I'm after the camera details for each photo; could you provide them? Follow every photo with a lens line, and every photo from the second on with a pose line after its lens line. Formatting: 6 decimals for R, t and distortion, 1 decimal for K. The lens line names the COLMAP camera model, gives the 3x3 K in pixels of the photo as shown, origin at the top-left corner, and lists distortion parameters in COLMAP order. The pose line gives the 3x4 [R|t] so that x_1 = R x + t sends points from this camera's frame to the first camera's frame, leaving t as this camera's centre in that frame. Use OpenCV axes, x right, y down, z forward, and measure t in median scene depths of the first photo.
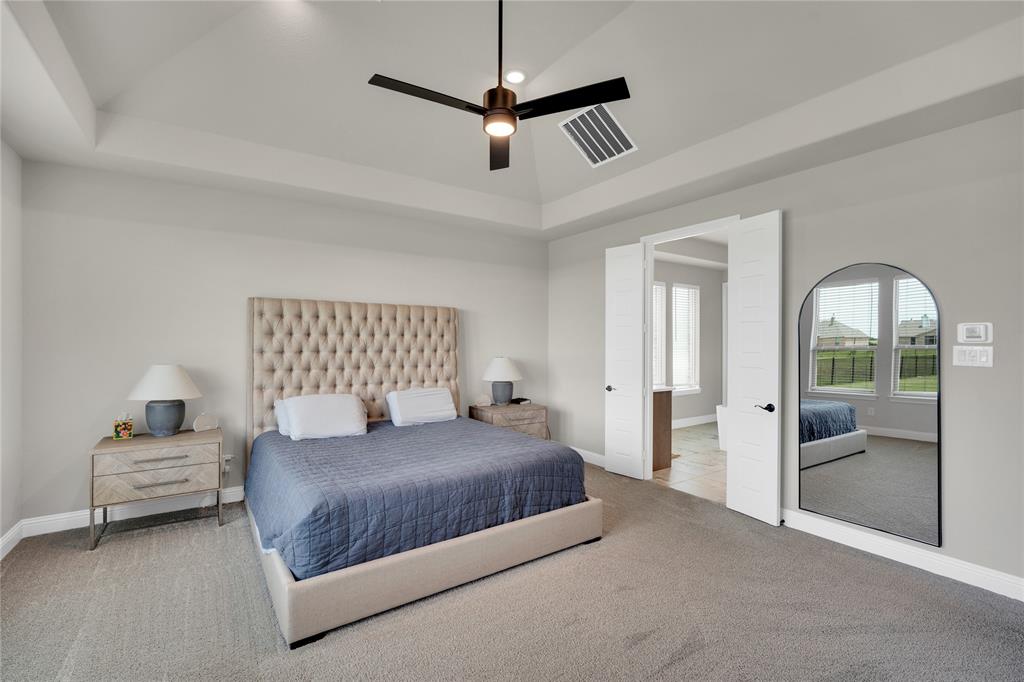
lens RADIAL K [[447.6, 0, 512.0], [0, 447.6, 341.0], [0, 0, 1]] dist [-0.013091, -0.000066]
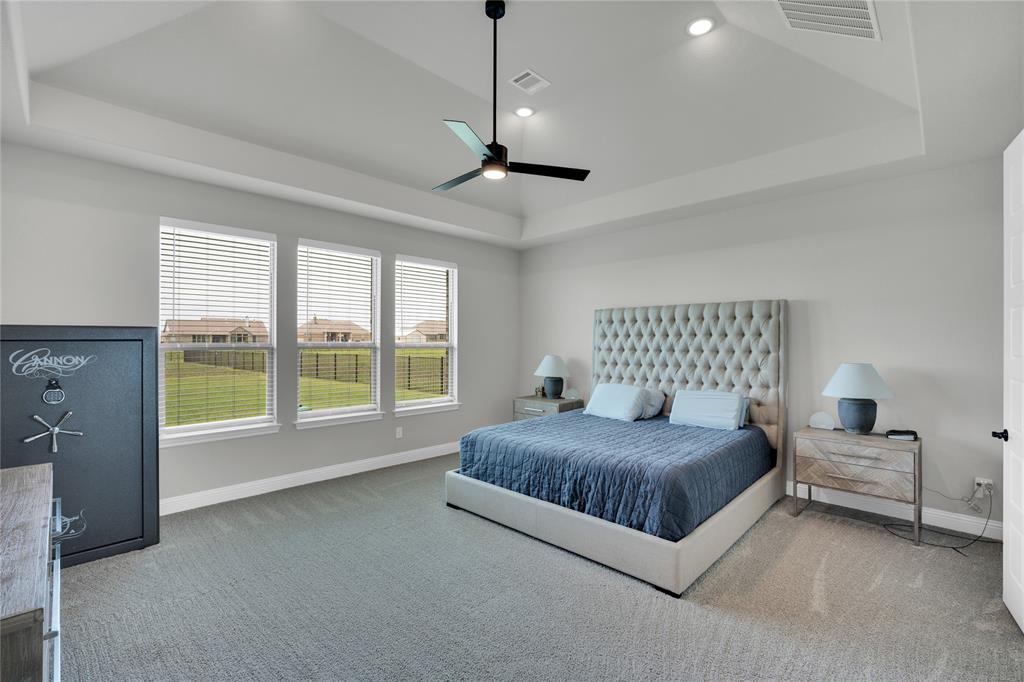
lens RADIAL K [[451.1, 0, 512.0], [0, 451.1, 341.0], [0, 0, 1]] dist [-0.004616, -0.000129]
pose [[0.191967, -0.004356, -0.981392, 0.923561], [0.001525, 0.999990, -0.004140, 0.005694], [0.981400, -0.000702, 0.191972, 0.584370]]
